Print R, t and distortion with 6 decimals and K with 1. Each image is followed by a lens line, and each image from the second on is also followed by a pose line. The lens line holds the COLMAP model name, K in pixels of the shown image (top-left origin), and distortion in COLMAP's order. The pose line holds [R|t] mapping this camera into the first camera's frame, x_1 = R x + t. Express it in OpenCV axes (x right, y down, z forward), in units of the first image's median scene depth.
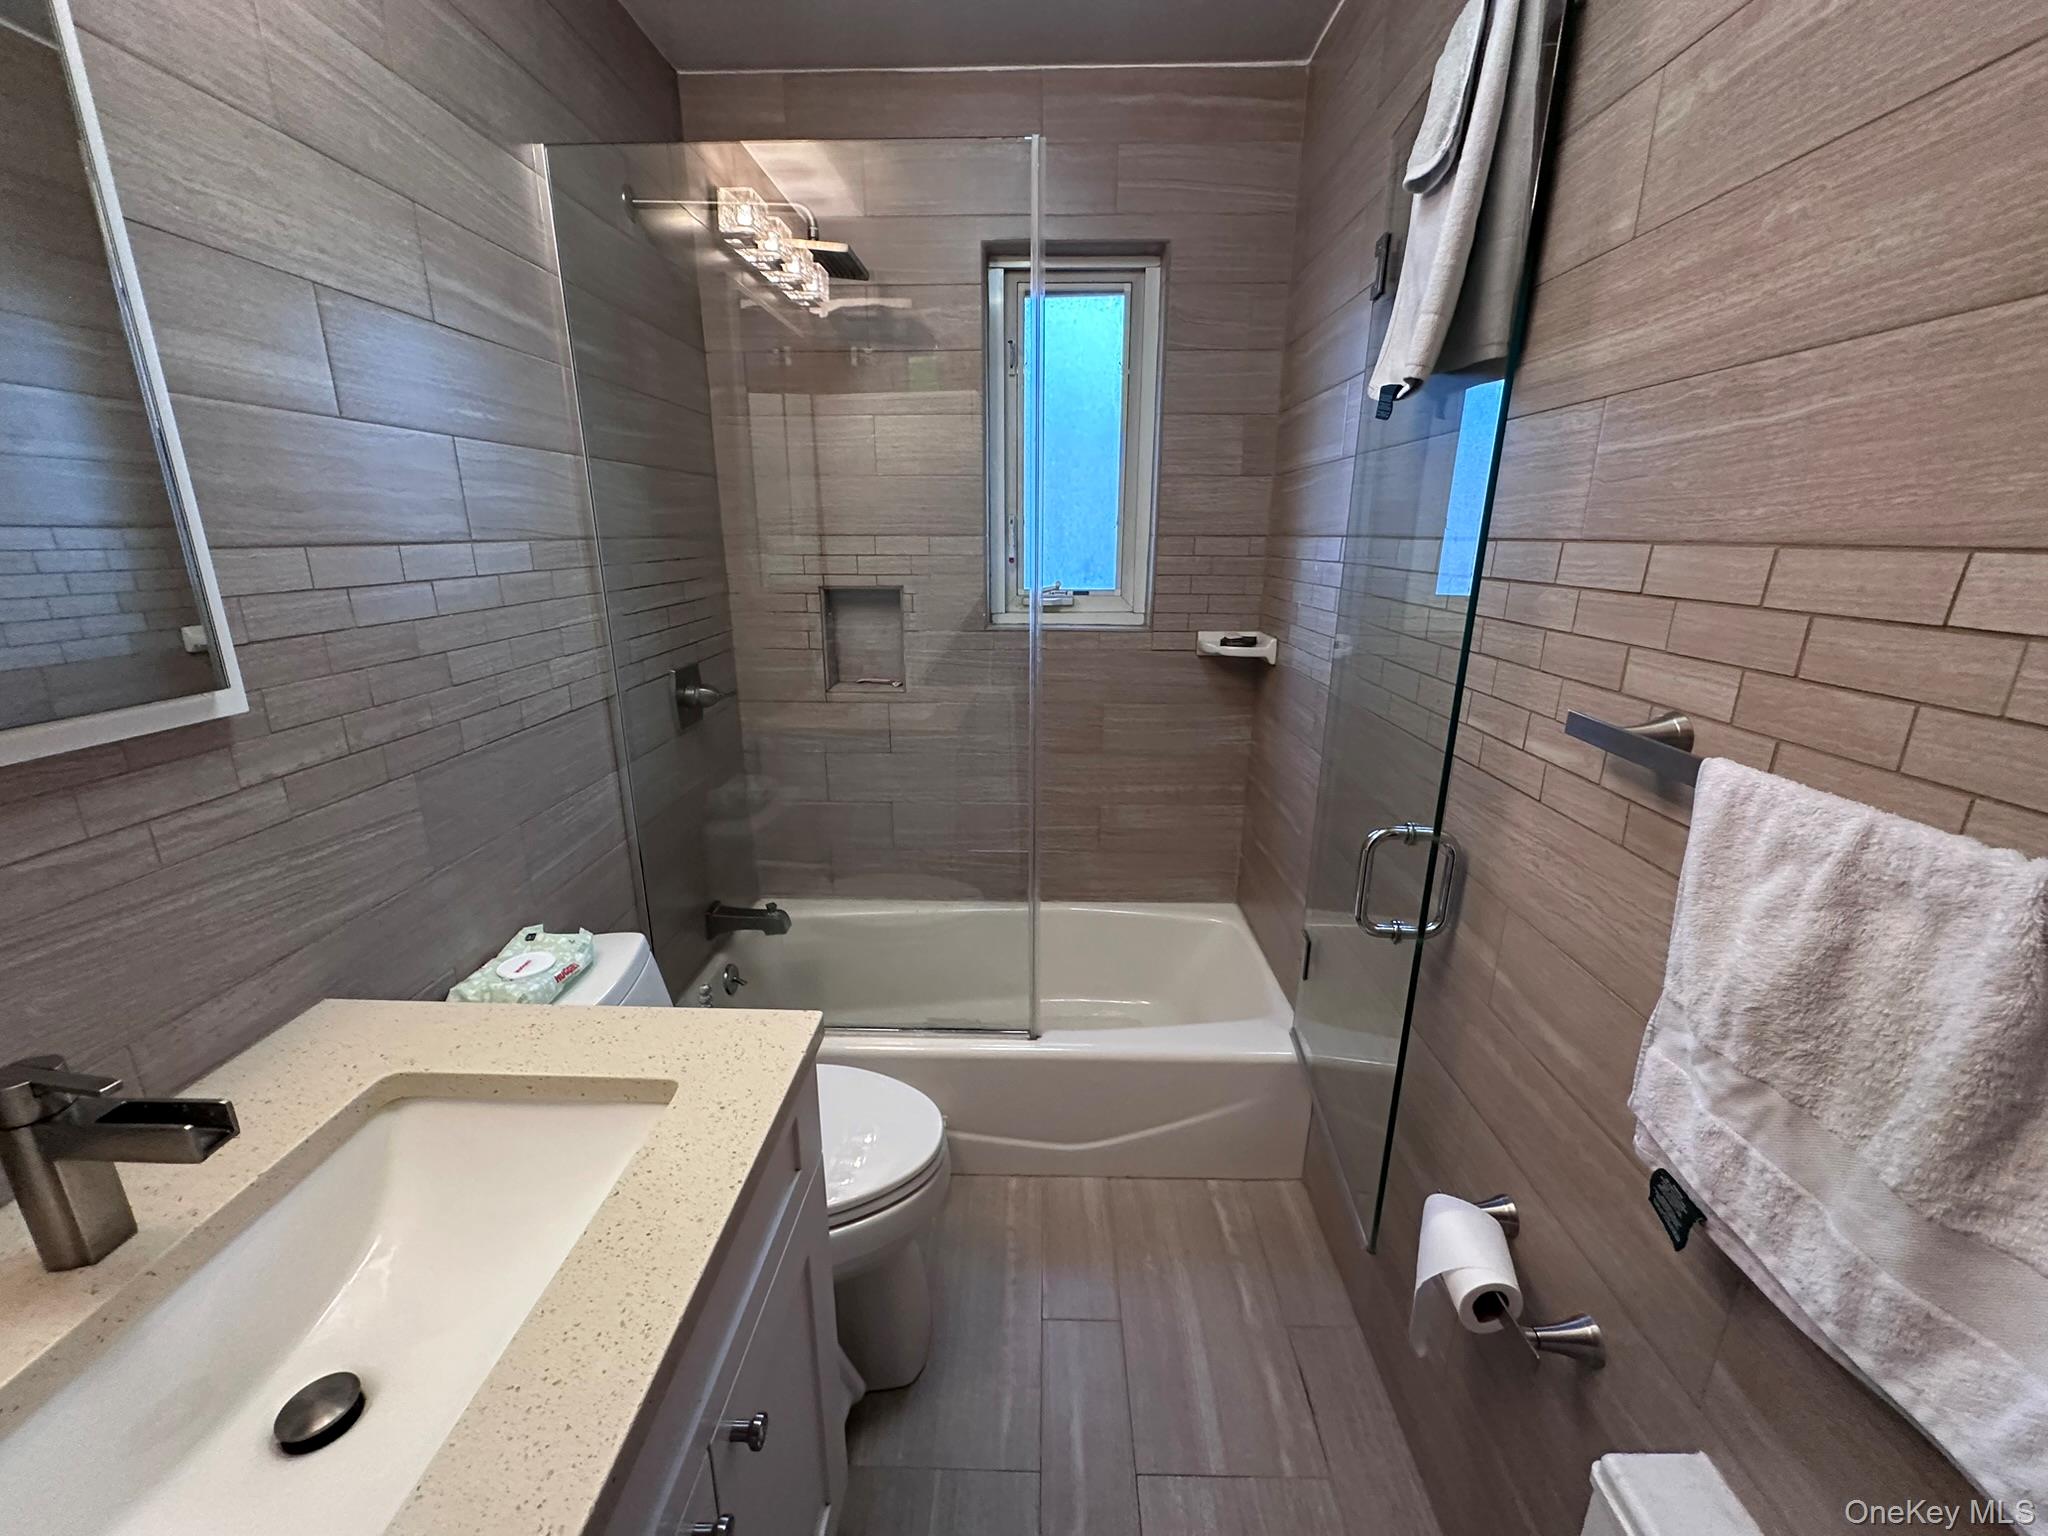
lens RADIAL K [[821.5, 0, 1023.1], [0, 821.5, 769.8], [0, 0, 1]] dist [-0.004107, 0.001173]
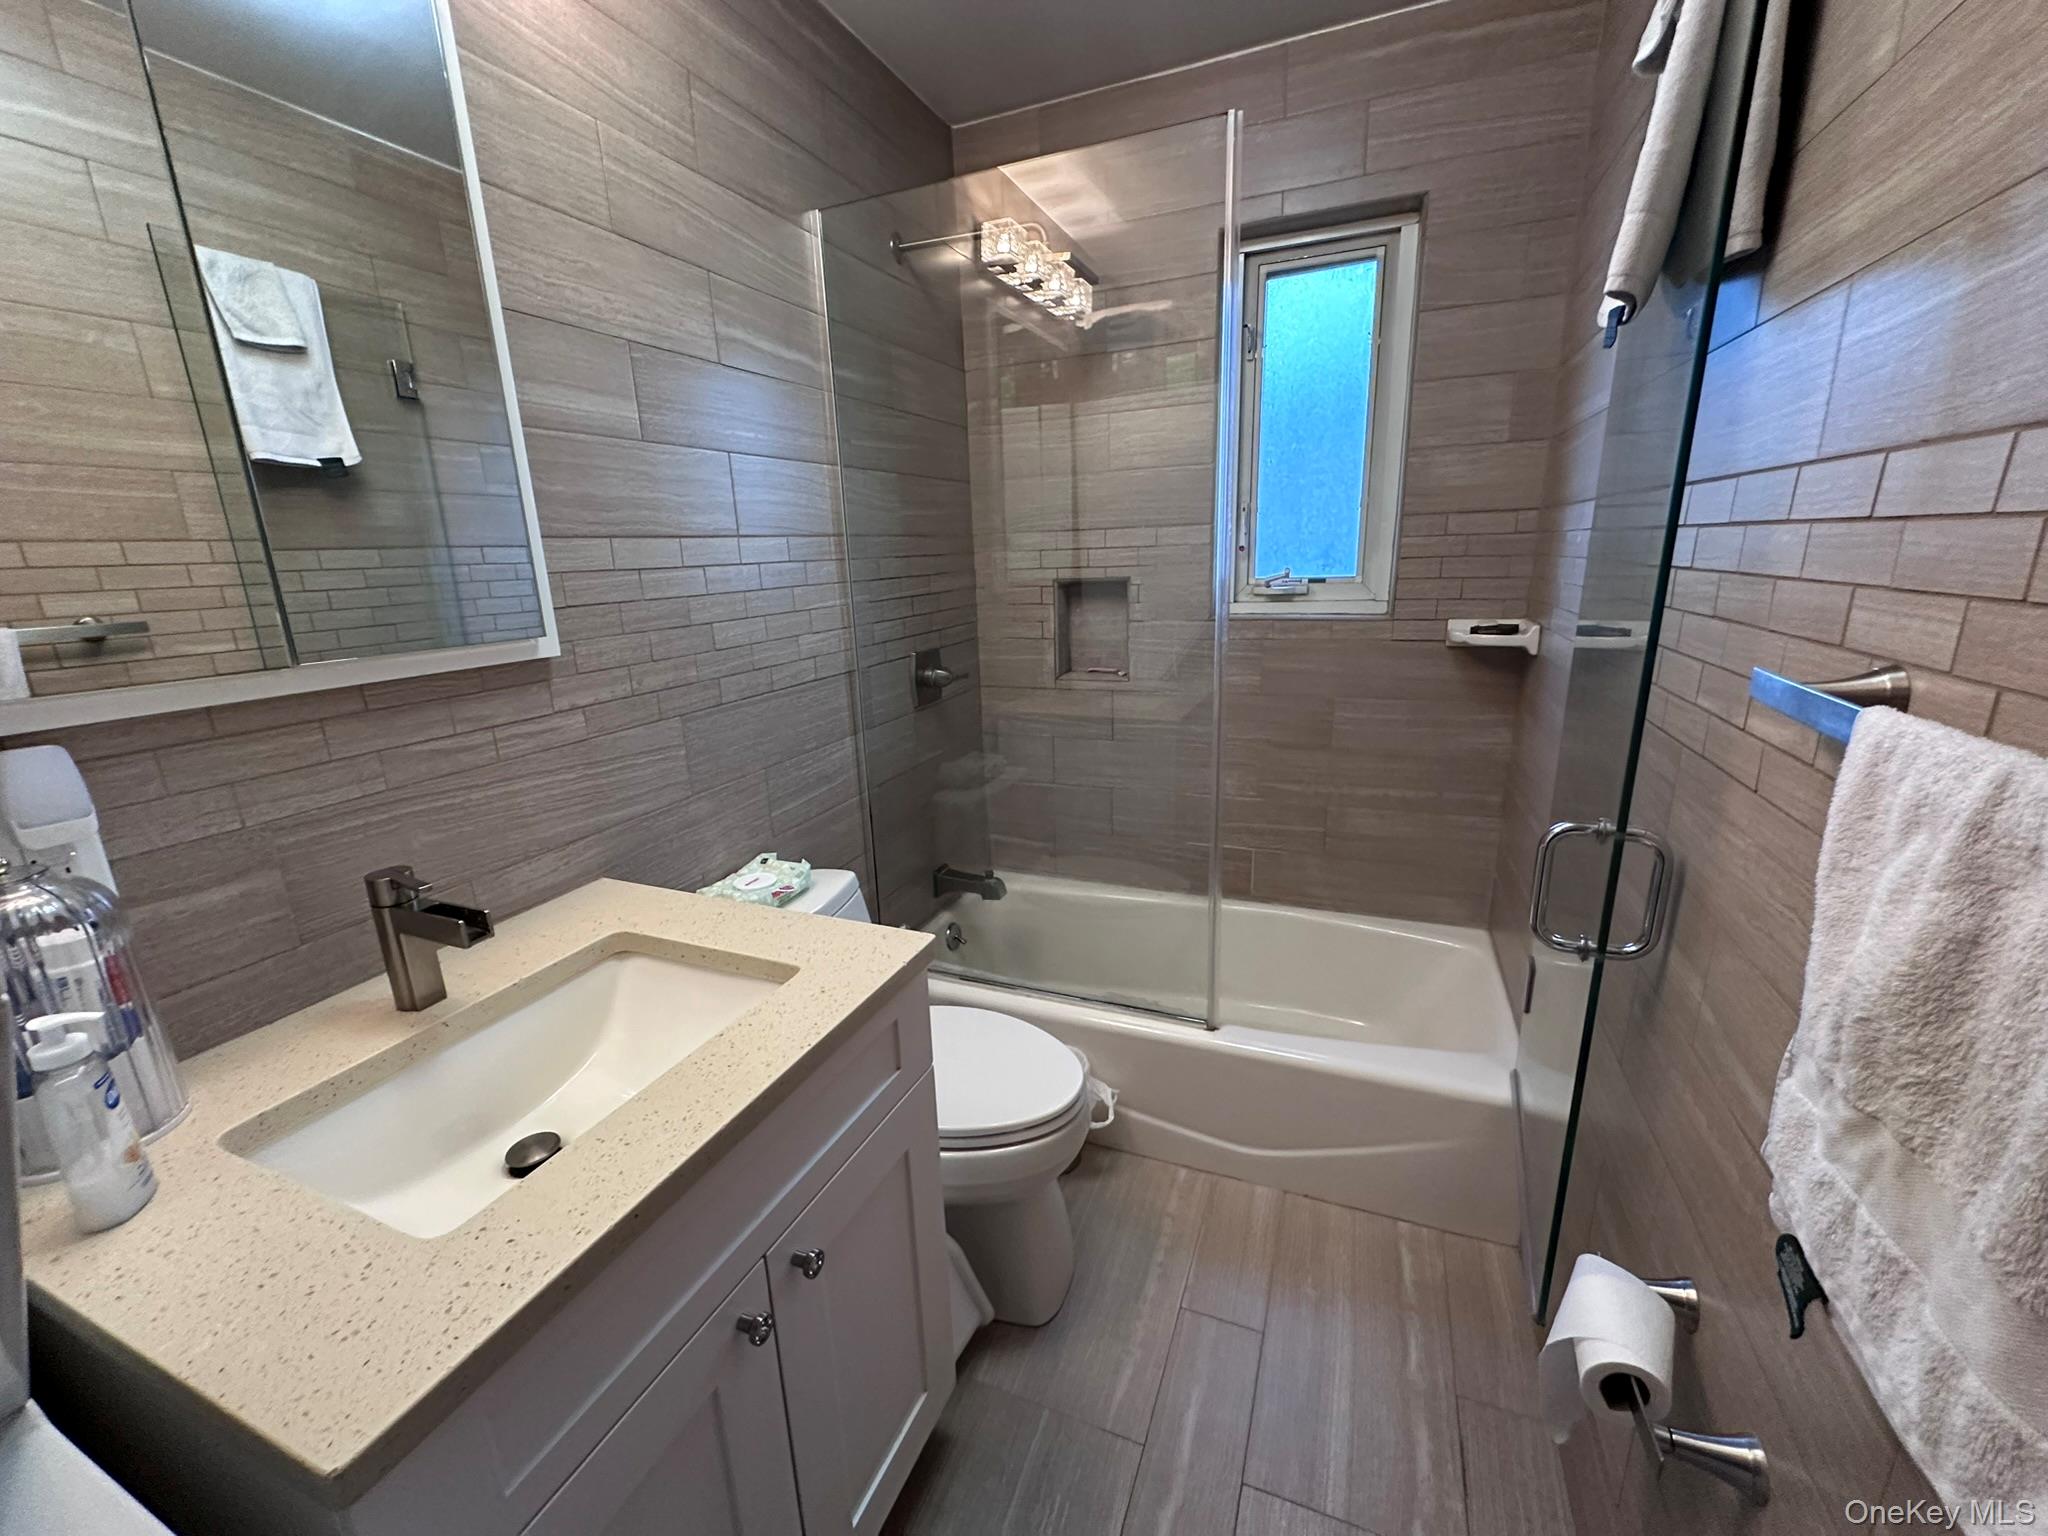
lens RADIAL K [[821.5, 0, 1023.1], [0, 821.5, 769.8], [0, 0, 1]] dist [-0.004107, 0.001173]
pose [[0.932250, 0.059030, -0.356967, 0.200238], [-0.064530, 0.997910, -0.003506, 0.053199], [0.356013, 0.026304, 0.934111, -0.003682]]
